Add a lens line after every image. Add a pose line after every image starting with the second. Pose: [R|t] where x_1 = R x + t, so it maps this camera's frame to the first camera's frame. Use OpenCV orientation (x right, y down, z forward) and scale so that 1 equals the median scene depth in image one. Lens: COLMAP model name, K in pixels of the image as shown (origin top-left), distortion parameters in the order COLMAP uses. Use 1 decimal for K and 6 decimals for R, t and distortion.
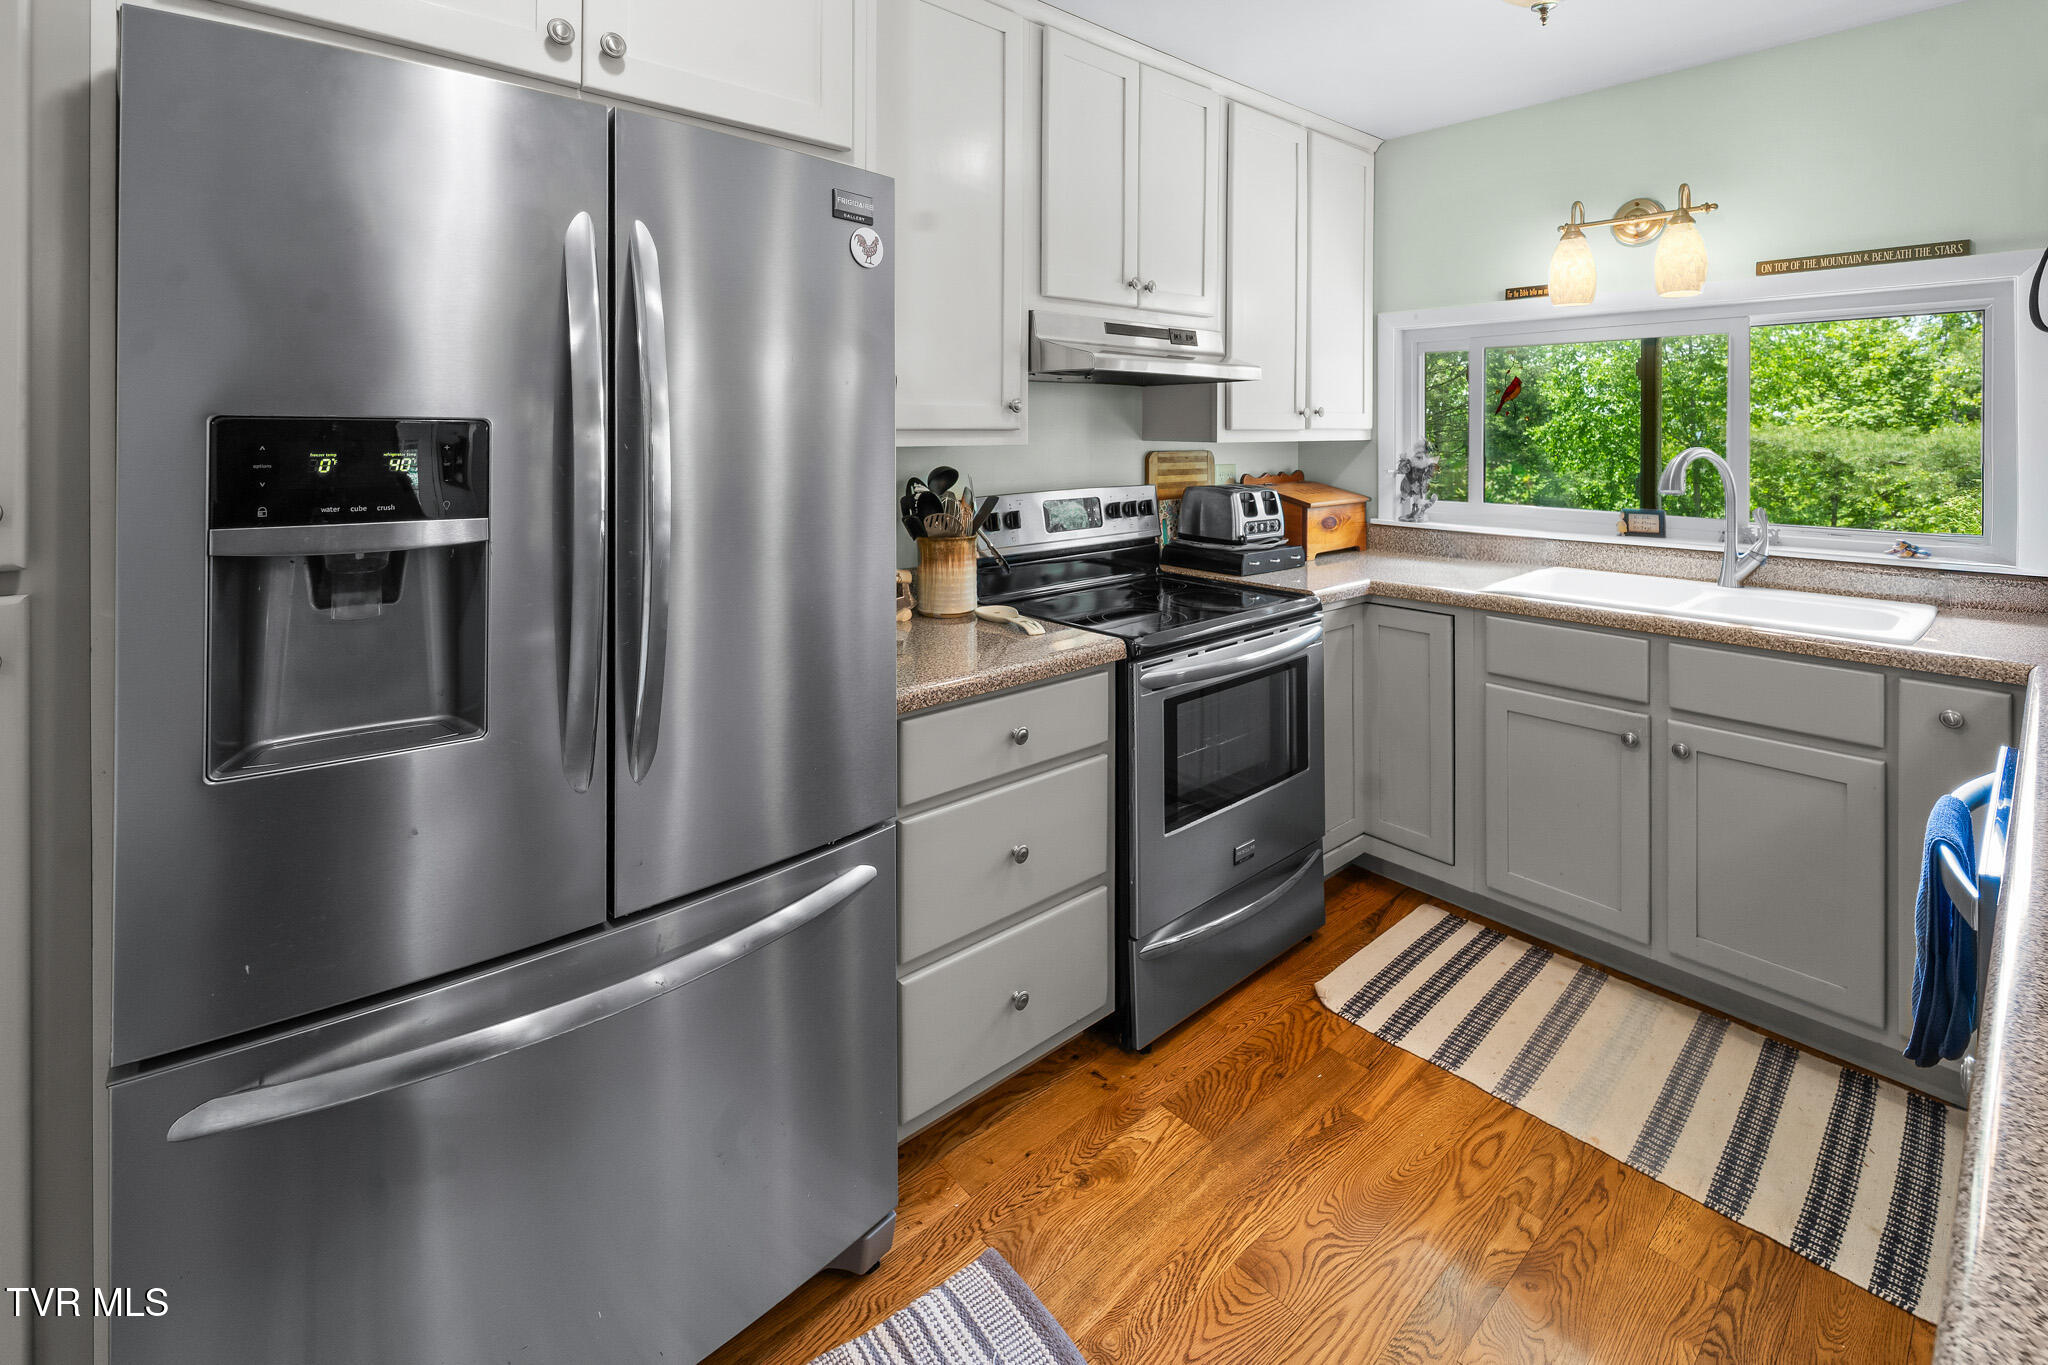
lens RADIAL K [[888.8, 0, 1001.4], [0, 888.8, 434.2], [0, 0, 1]] dist [0.000141, -0.001616]
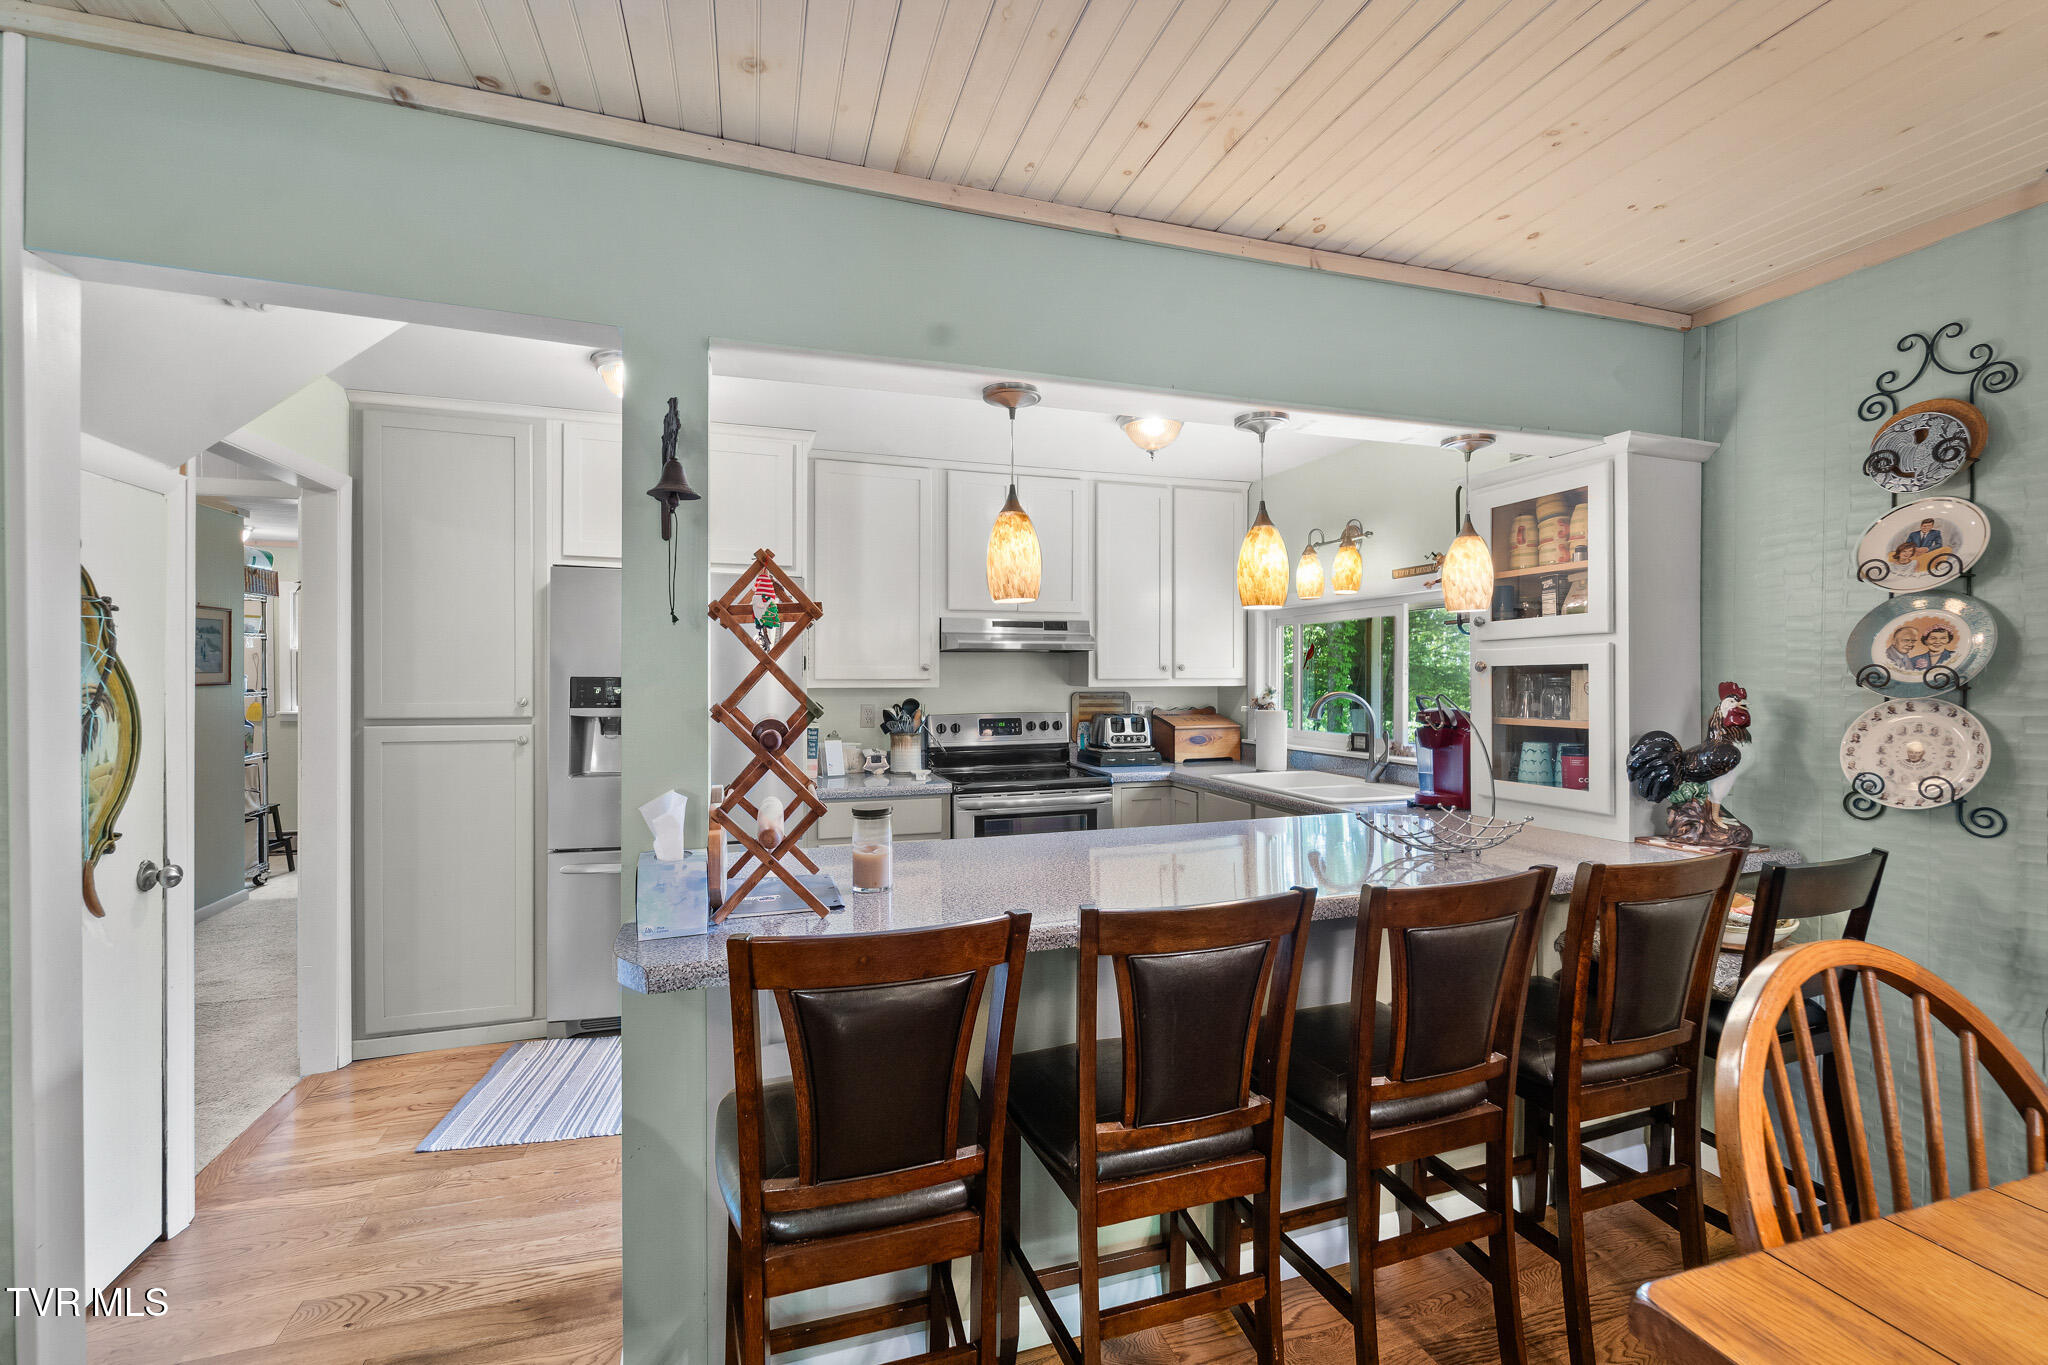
lens RADIAL K [[850.7, 0, 1037.0], [0, 850.7, 687.8], [0, 0, 1]] dist [-0.000367, -0.001699]
pose [[0.926878, 0.005071, -0.375329, 0.989563], [-0.001471, 0.999950, 0.009877, -0.006106], [0.375360, -0.008603, 0.926839, -0.682140]]
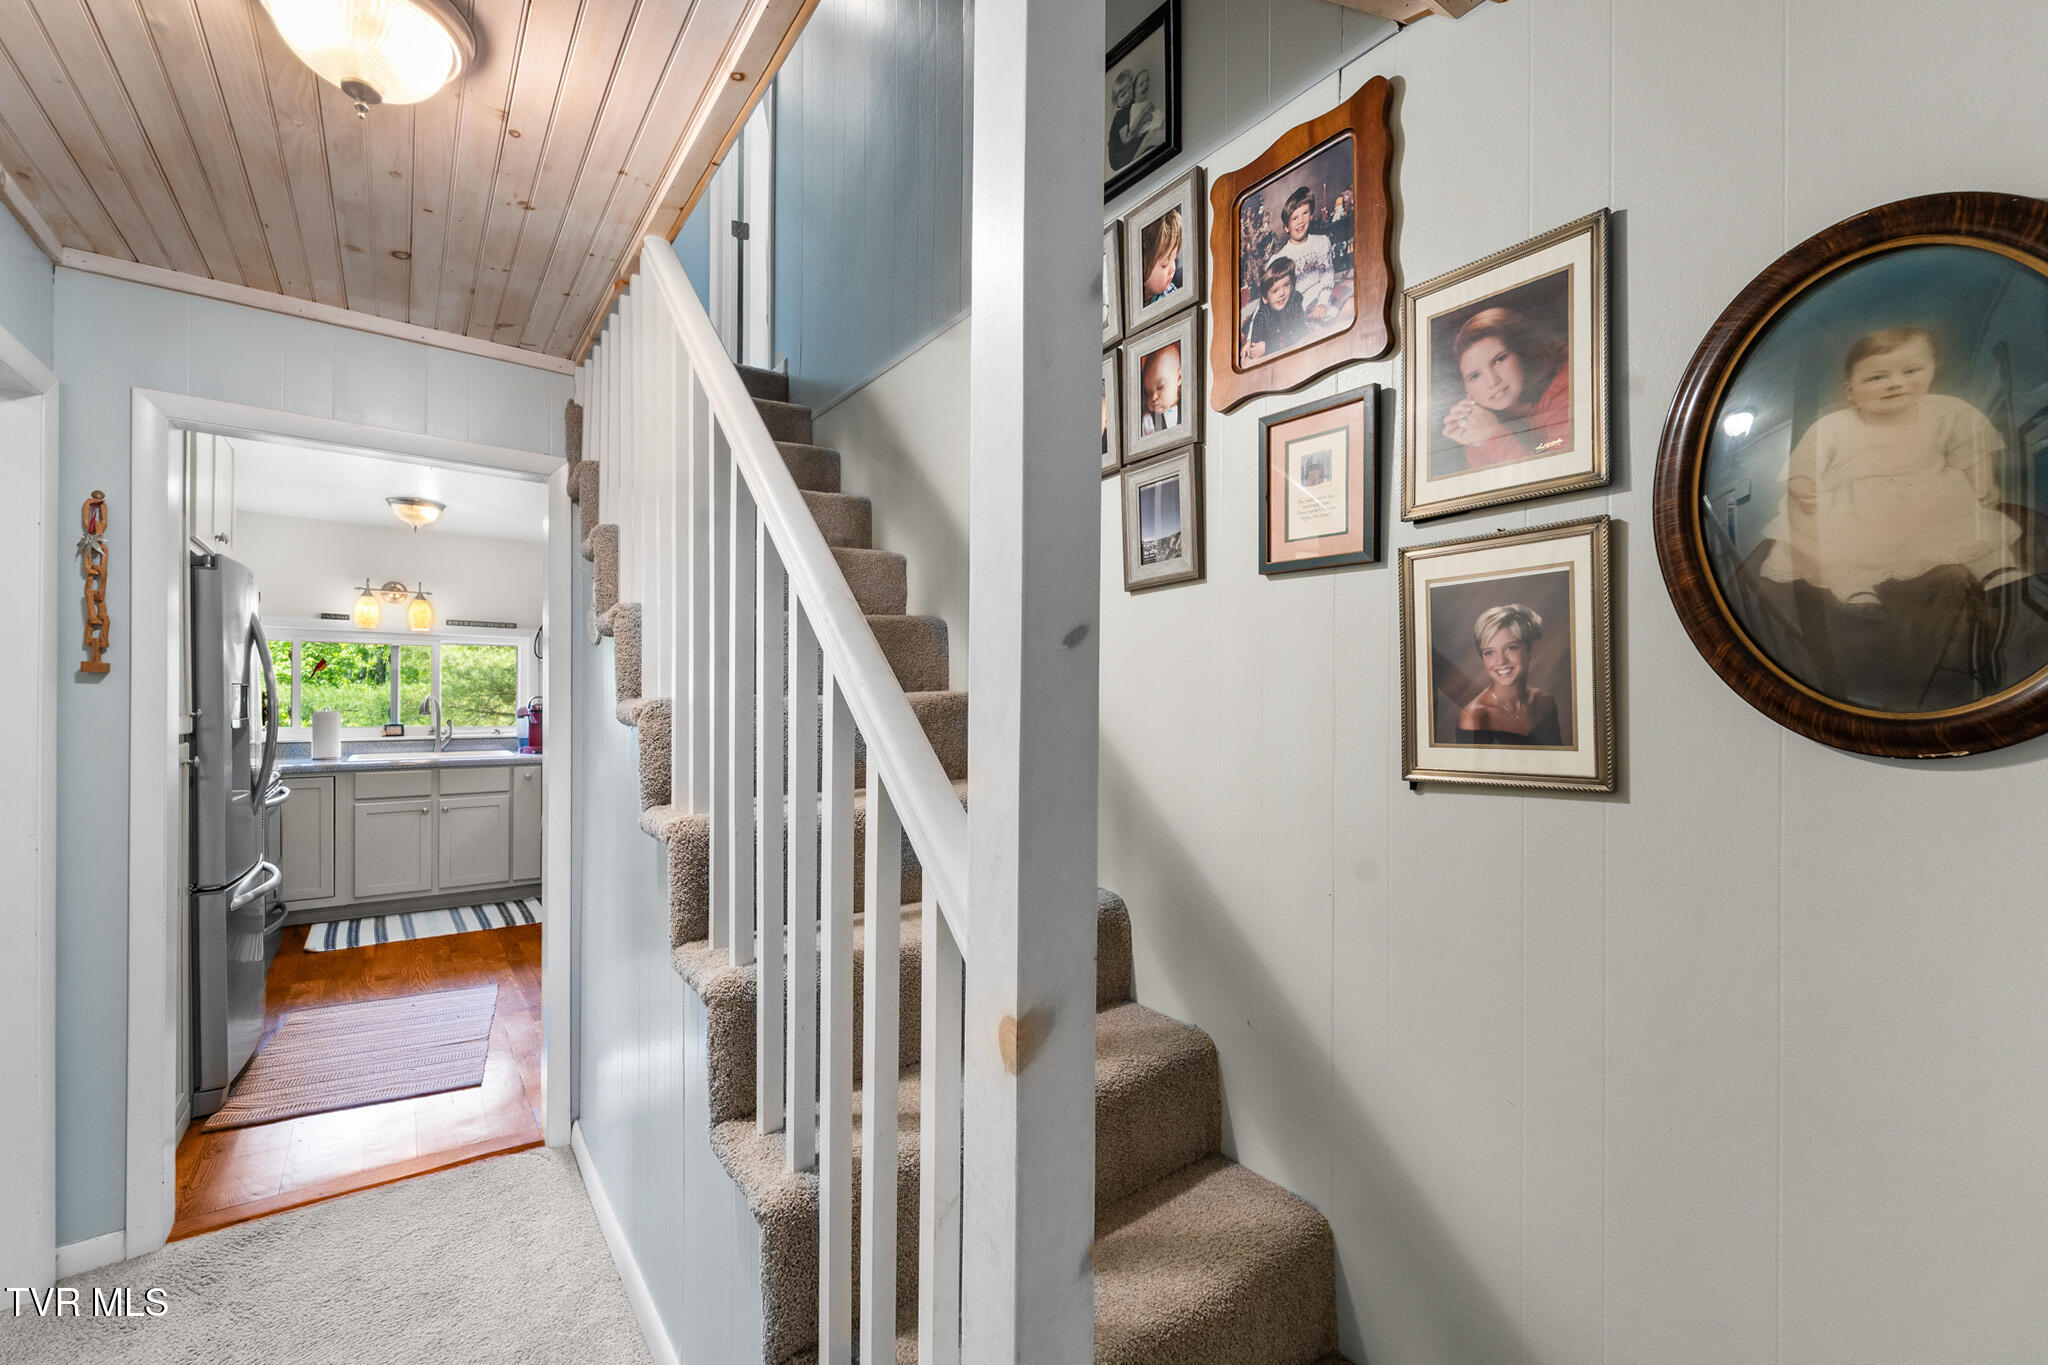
lens RADIAL K [[850.7, 0, 1020.1], [0, 850.7, 701.8], [0, 0, 1]] dist [-0.000367, -0.001699]
pose [[0.071537, -0.009777, 0.997390, -1.623361], [-0.004718, 0.999937, 0.010140, 0.001842], [-0.997427, -0.005431, 0.071487, -0.883006]]
